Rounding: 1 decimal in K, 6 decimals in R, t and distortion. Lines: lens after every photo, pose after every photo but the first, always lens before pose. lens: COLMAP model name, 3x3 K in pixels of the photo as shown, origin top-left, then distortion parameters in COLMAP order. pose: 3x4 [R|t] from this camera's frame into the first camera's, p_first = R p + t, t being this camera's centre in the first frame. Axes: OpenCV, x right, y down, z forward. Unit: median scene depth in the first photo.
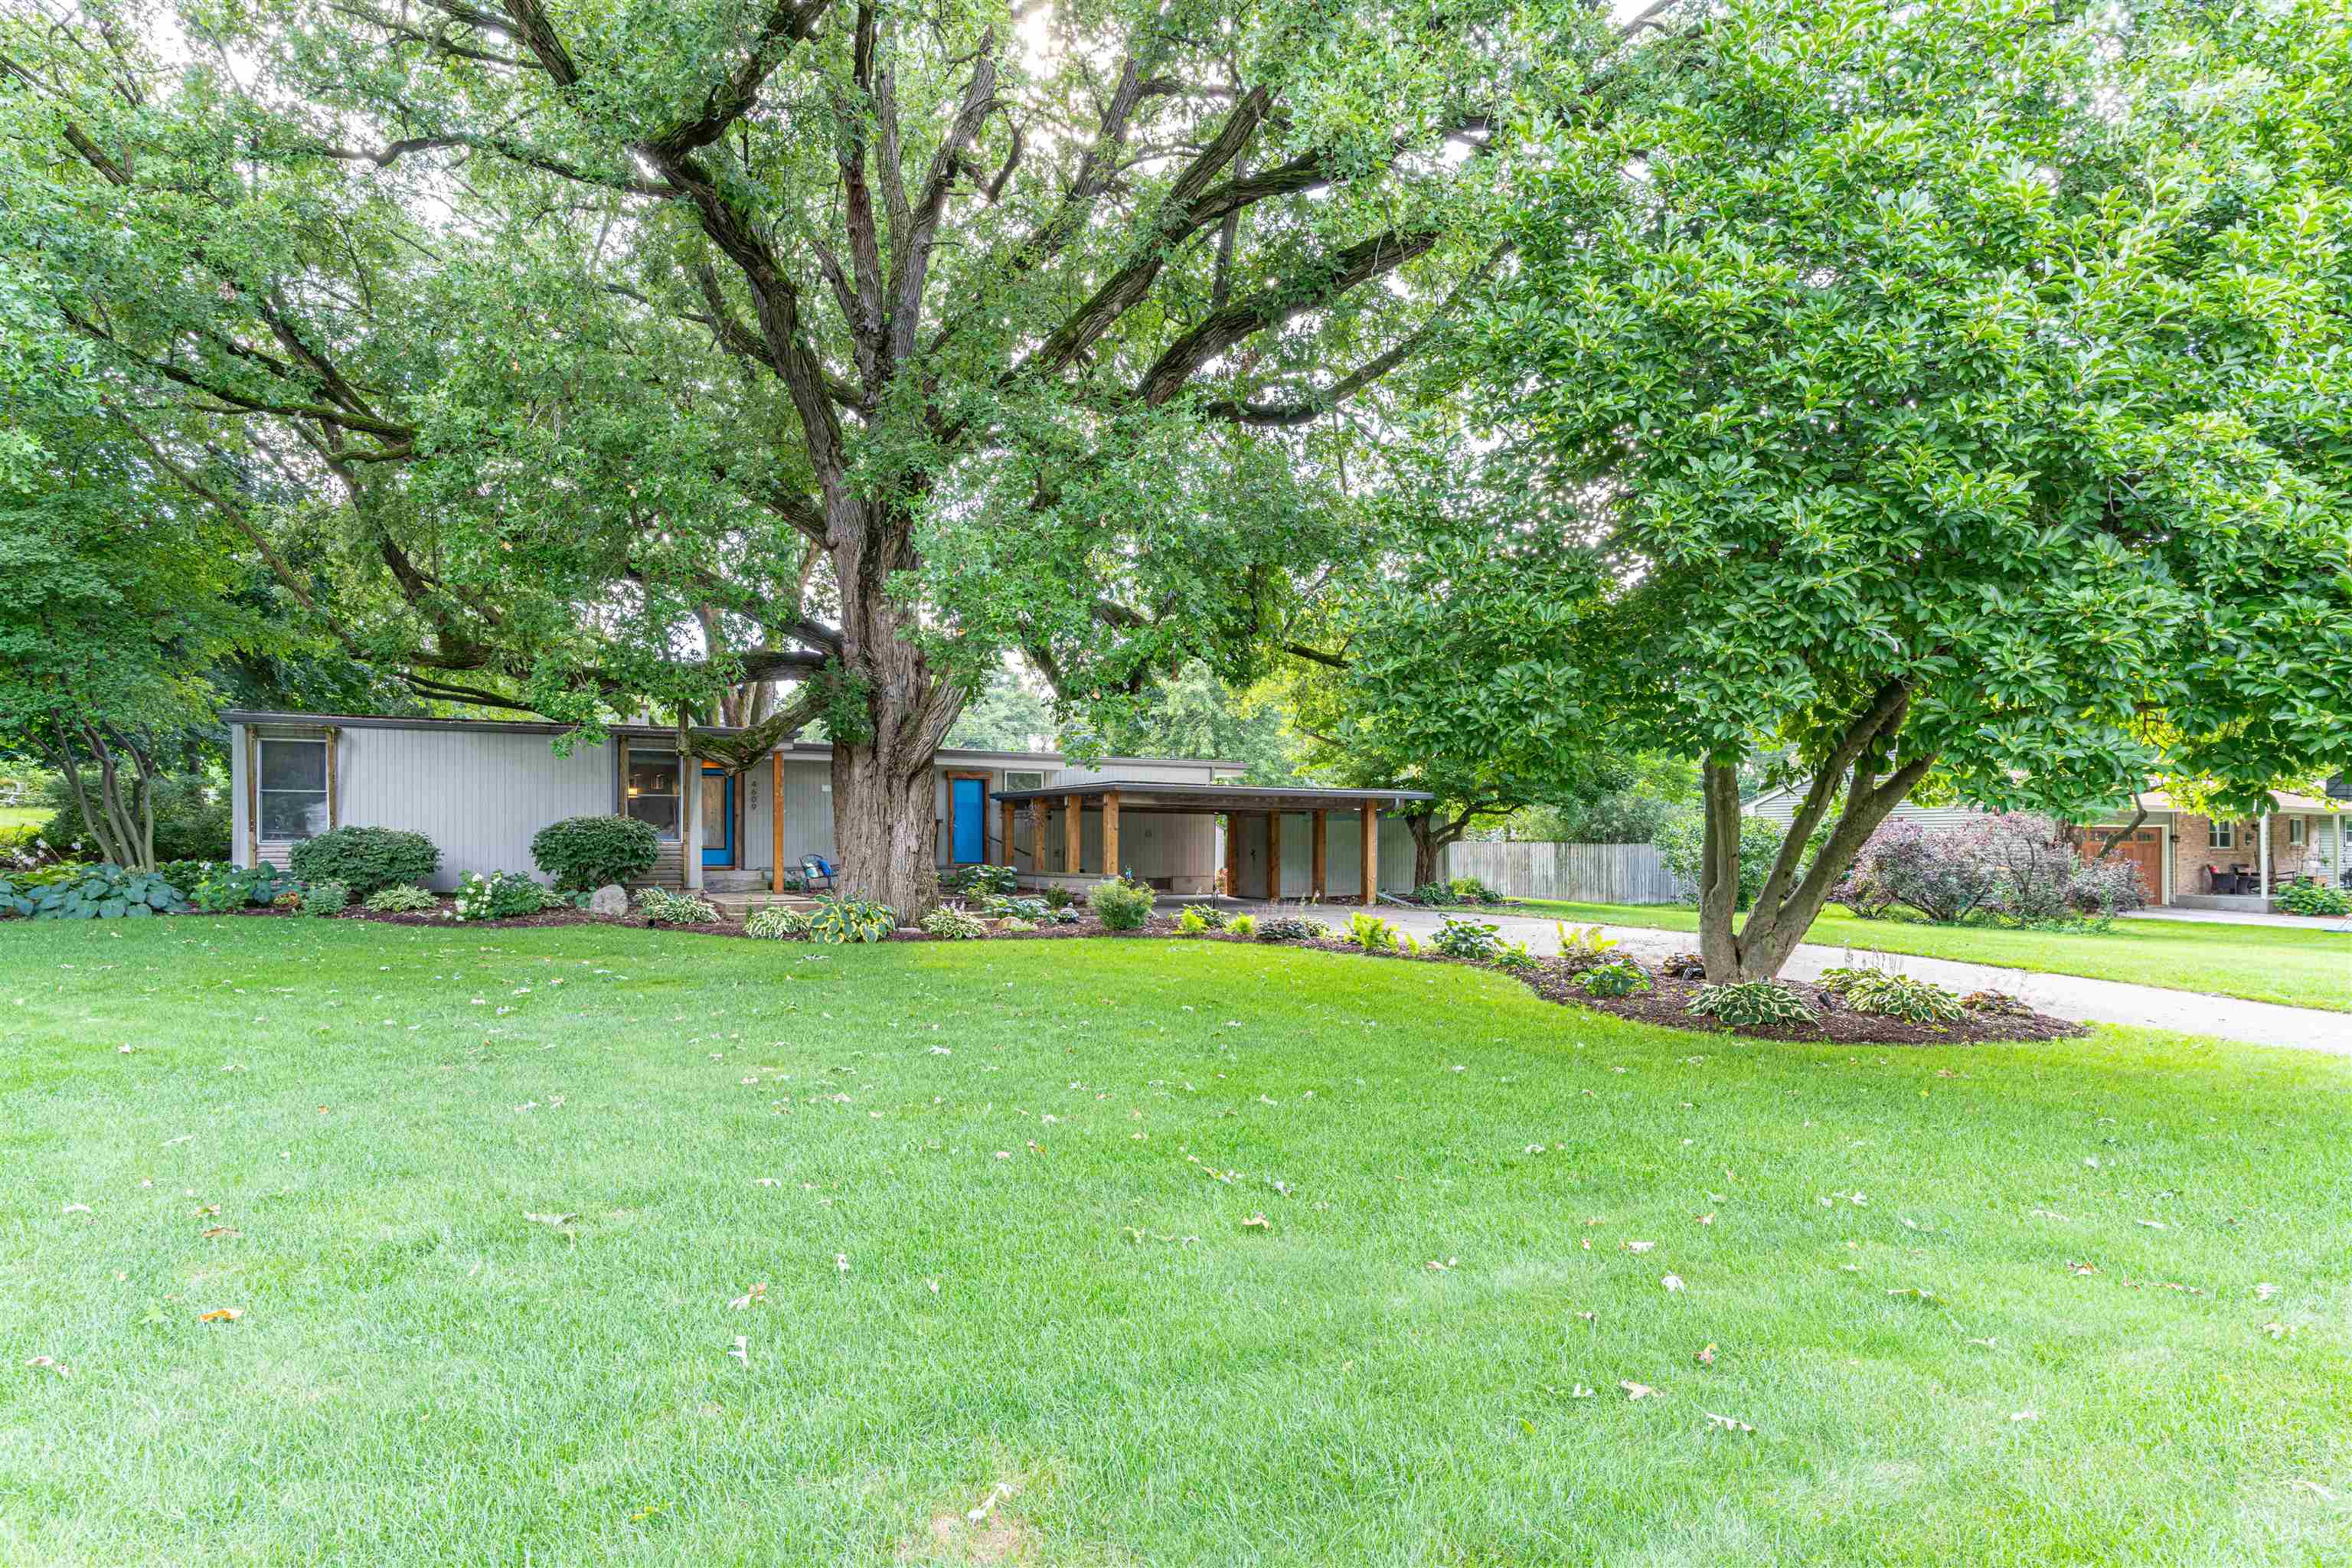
lens RADIAL K [[1242.9, 0, 1183.2], [0, 1242.9, 821.6], [0, 0, 1]] dist [0.001208, -0.001739]
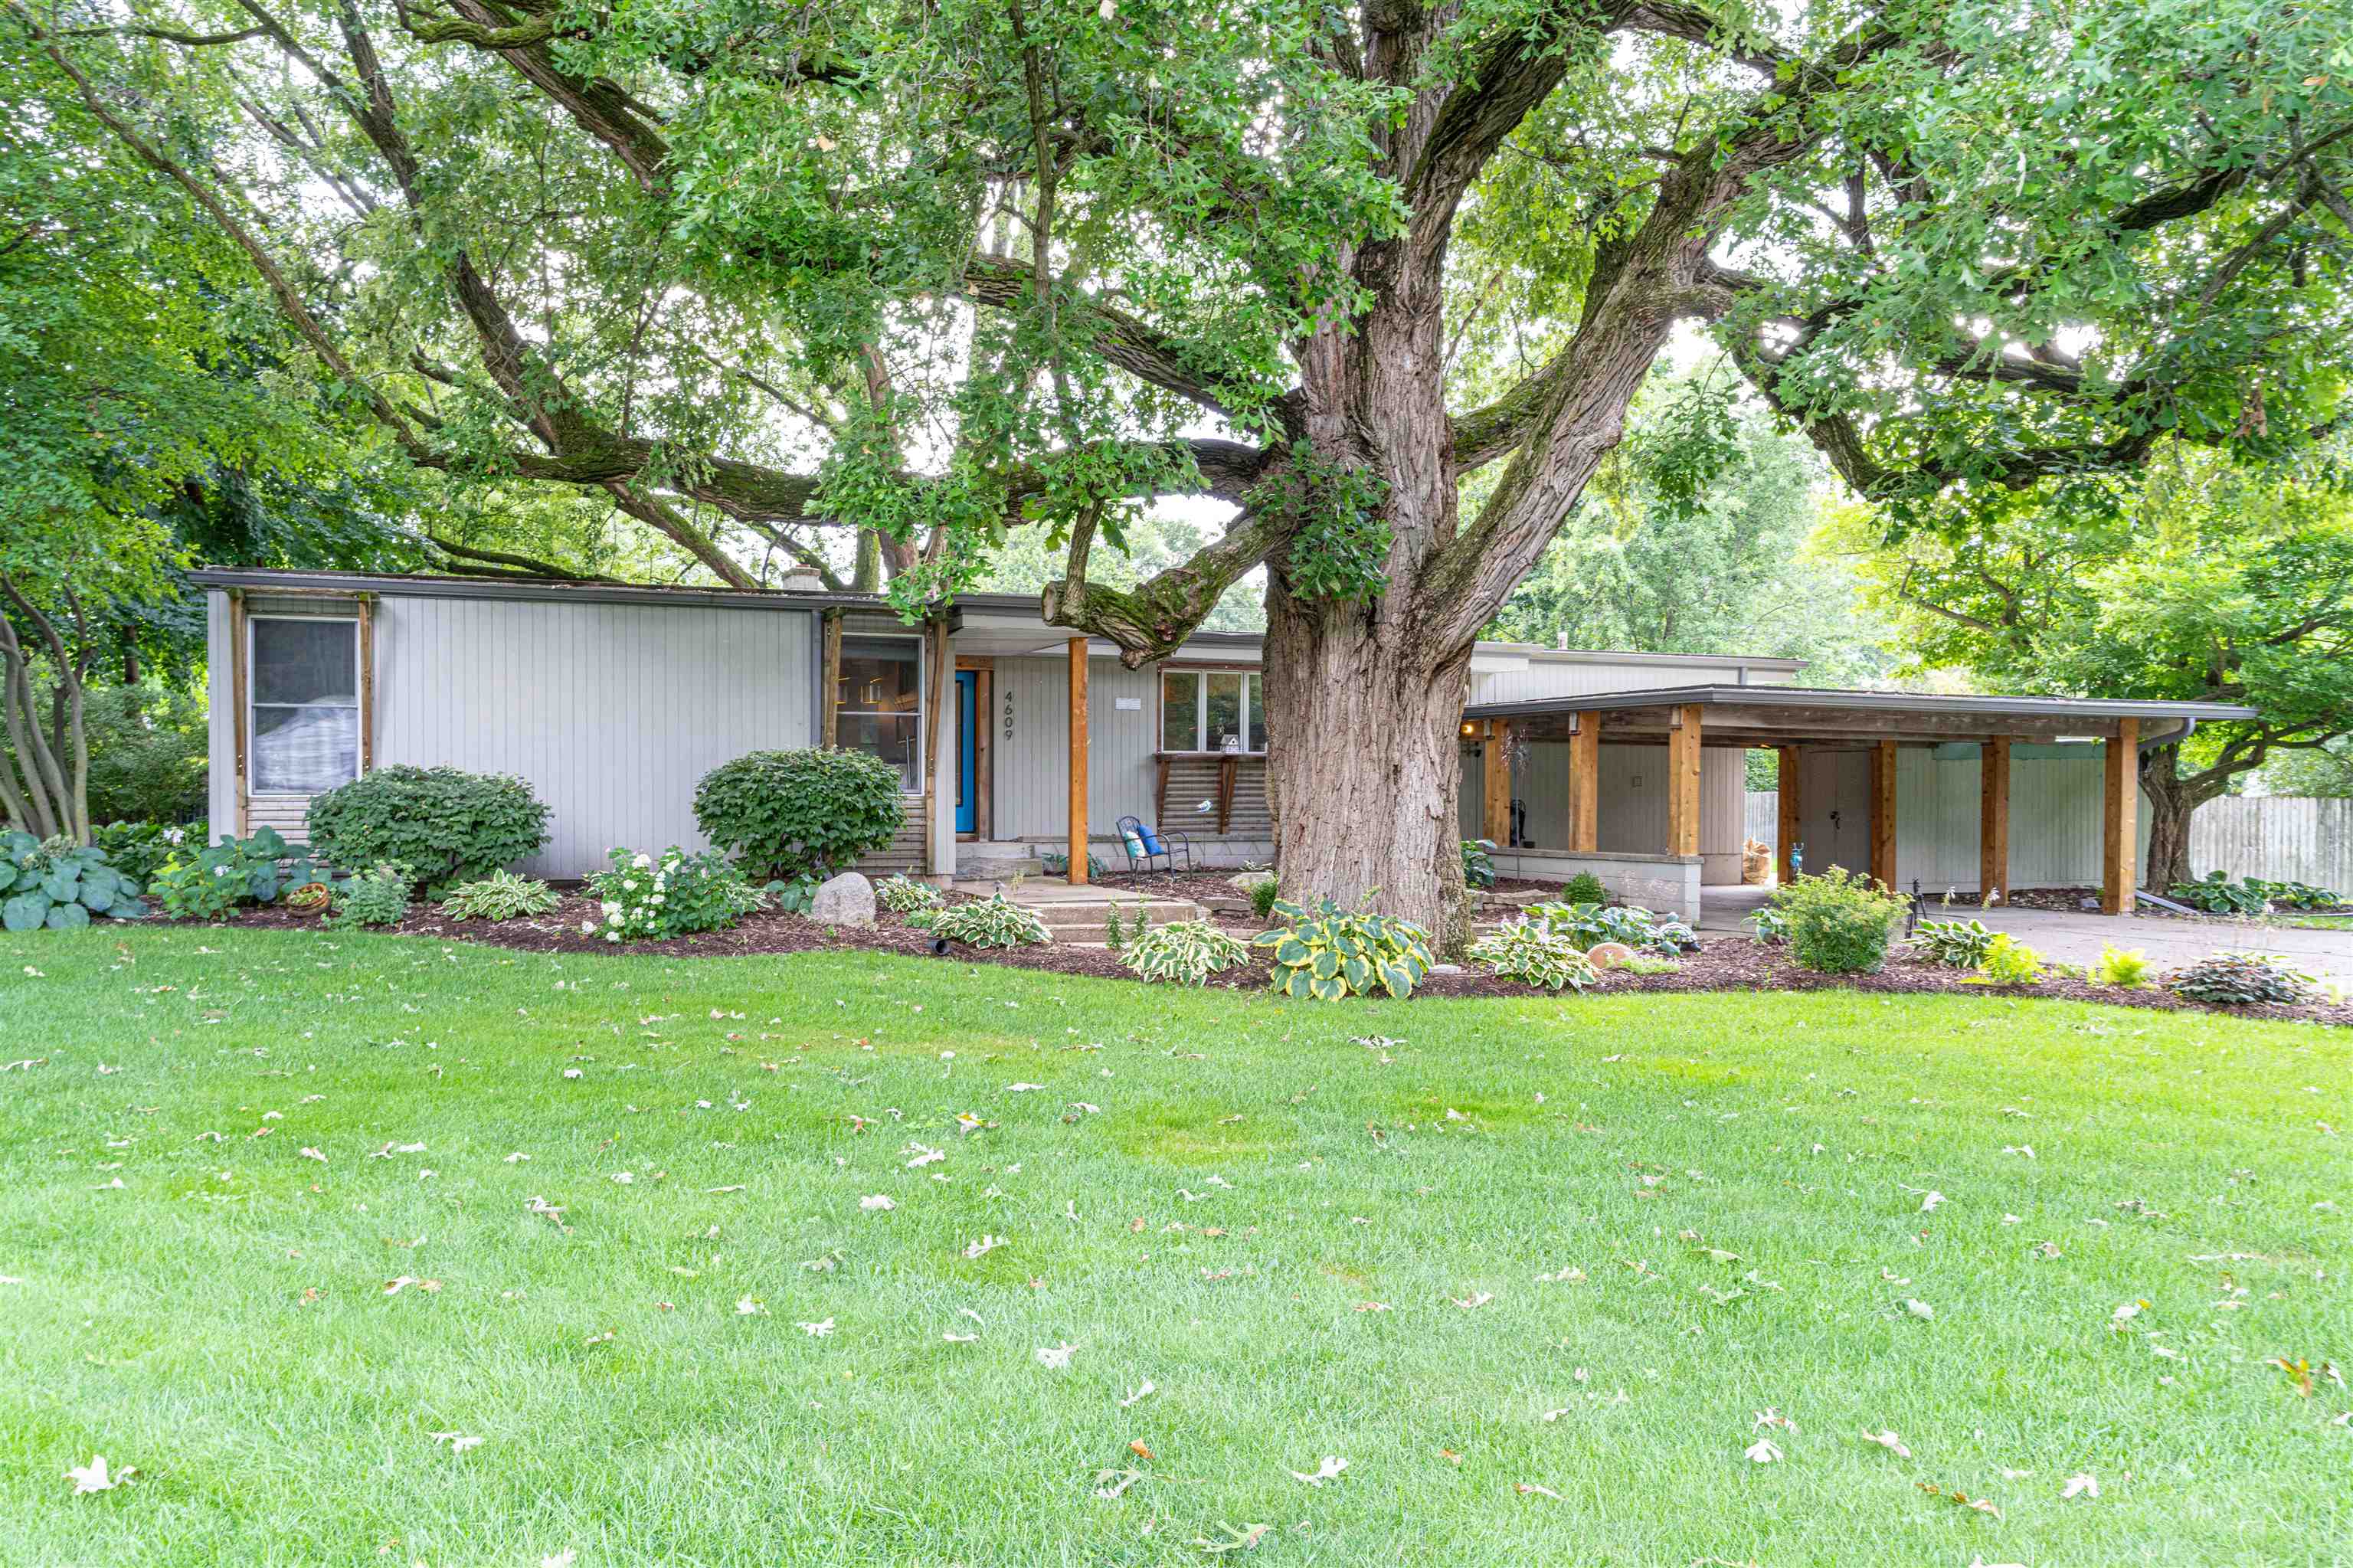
lens RADIAL K [[1745.0, 0, 1178.7], [0, 1745.0, 788.3], [0, 0, 1]] dist [0.002444, -0.002655]
pose [[0.992713, 0.002841, -0.120469, -0.220257], [-0.001120, 0.999896, 0.014357, 0.002024], [0.120497, -0.014117, 0.992613, 0.248321]]
